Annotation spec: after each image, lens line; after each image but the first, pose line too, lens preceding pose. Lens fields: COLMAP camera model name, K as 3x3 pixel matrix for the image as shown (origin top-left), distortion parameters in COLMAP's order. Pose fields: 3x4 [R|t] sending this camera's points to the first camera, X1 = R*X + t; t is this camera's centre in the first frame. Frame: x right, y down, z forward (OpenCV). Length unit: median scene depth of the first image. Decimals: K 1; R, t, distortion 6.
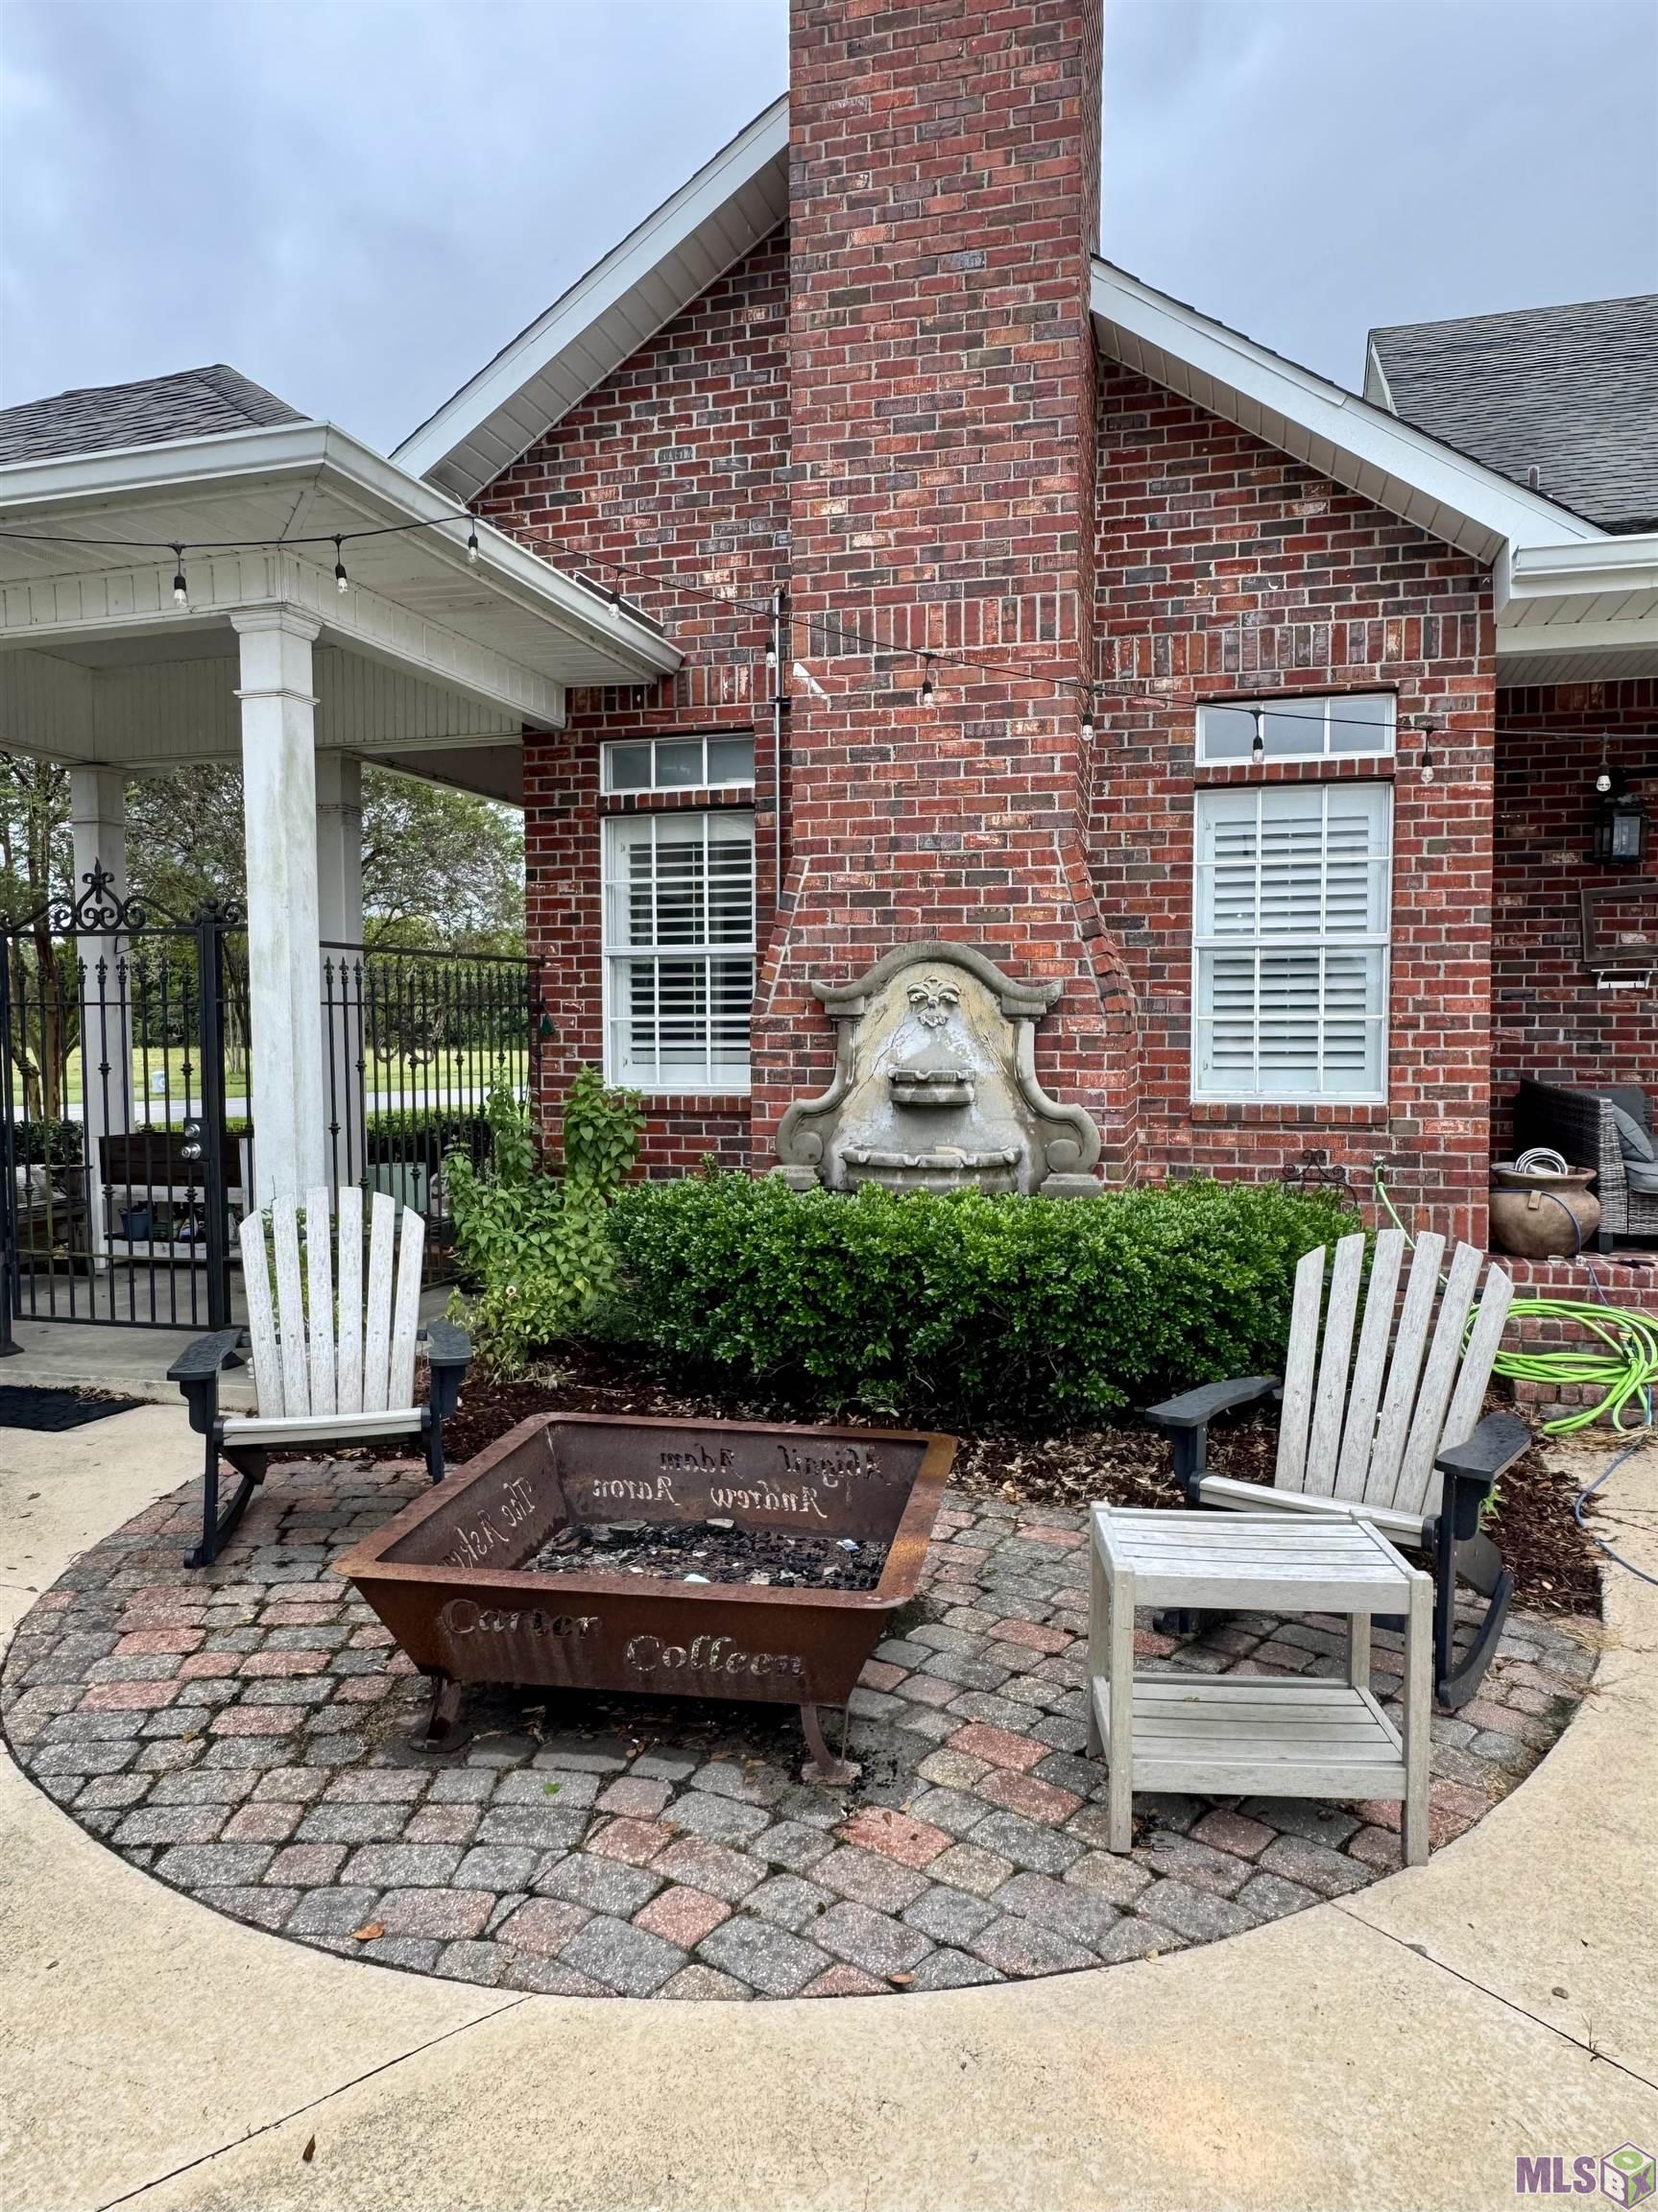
lens RADIAL K [[1427.5, 0, 829.5], [0, 1427.5, 1110.7], [0, 0, 1]] dist [-0.001136, 0.001052]
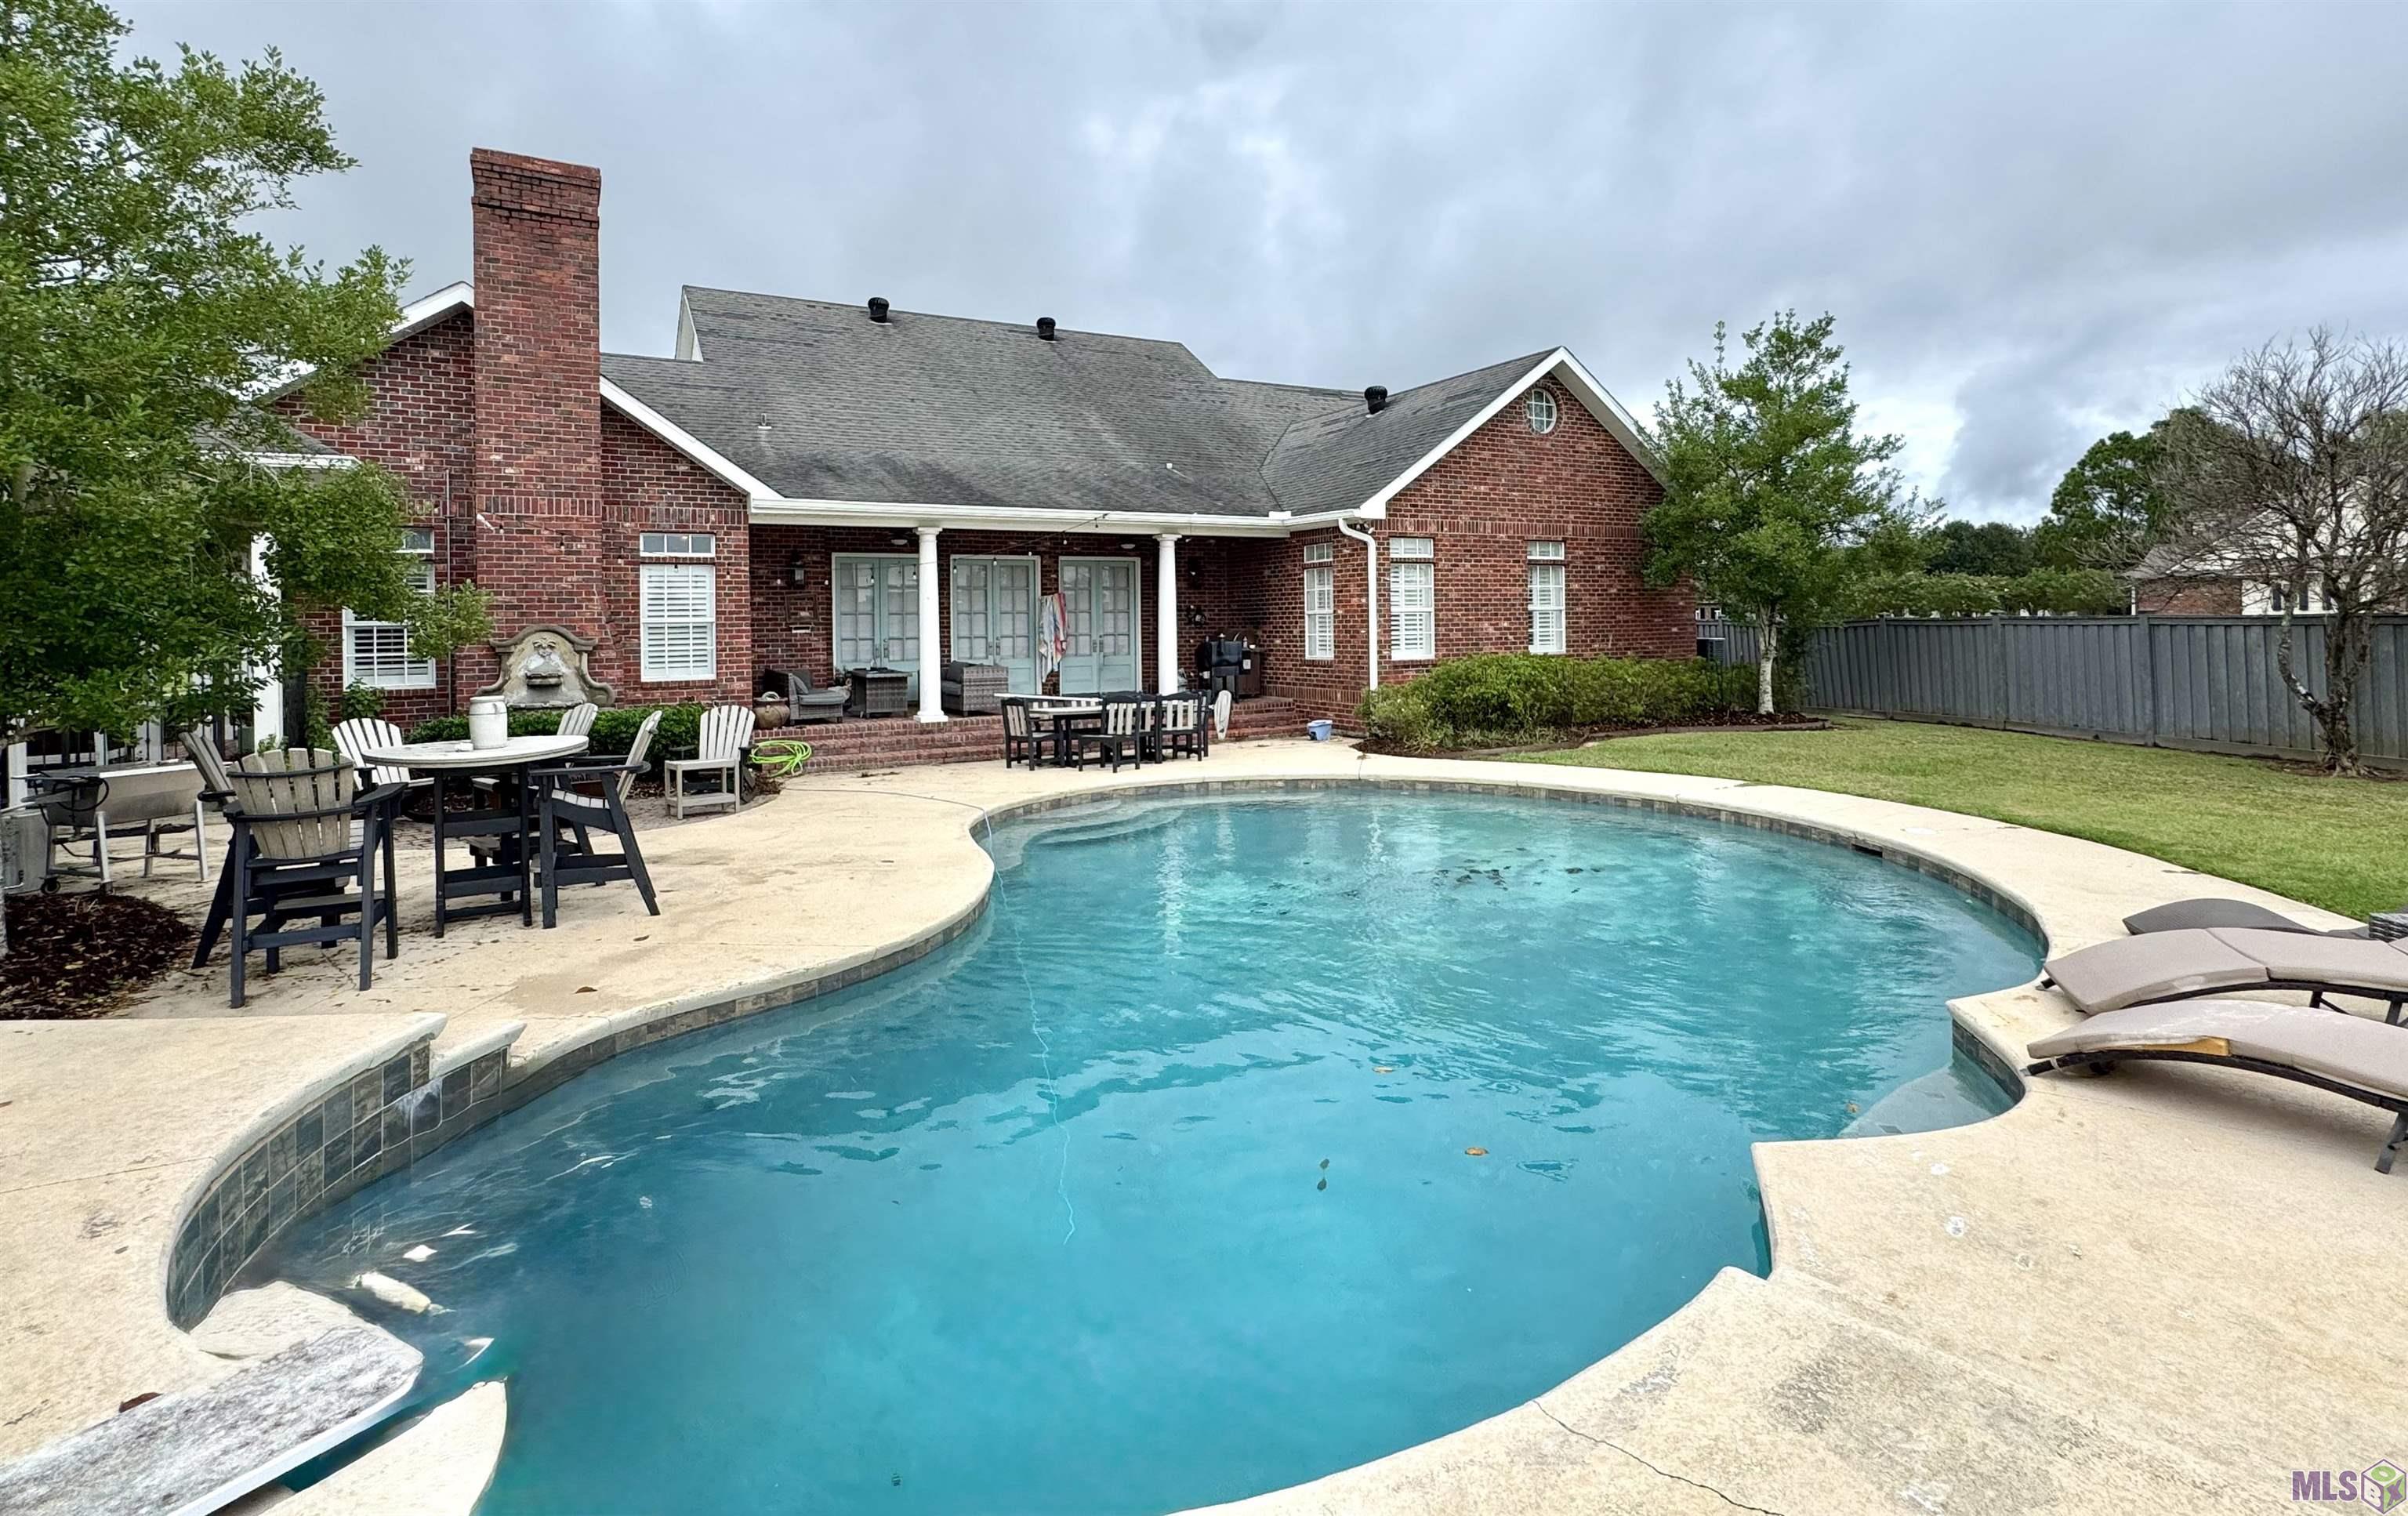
lens RADIAL K [[1185.0, 0, 1208.4], [0, 1185.0, 599.6], [0, 0, 1]] dist [-0.002759, -0.000205]
pose [[0.703902, 0.003605, 0.710288, -0.585527], [0.058603, 0.996283, -0.063133, 0.044828], [-0.707876, 0.086065, 0.701074, -1.337557]]
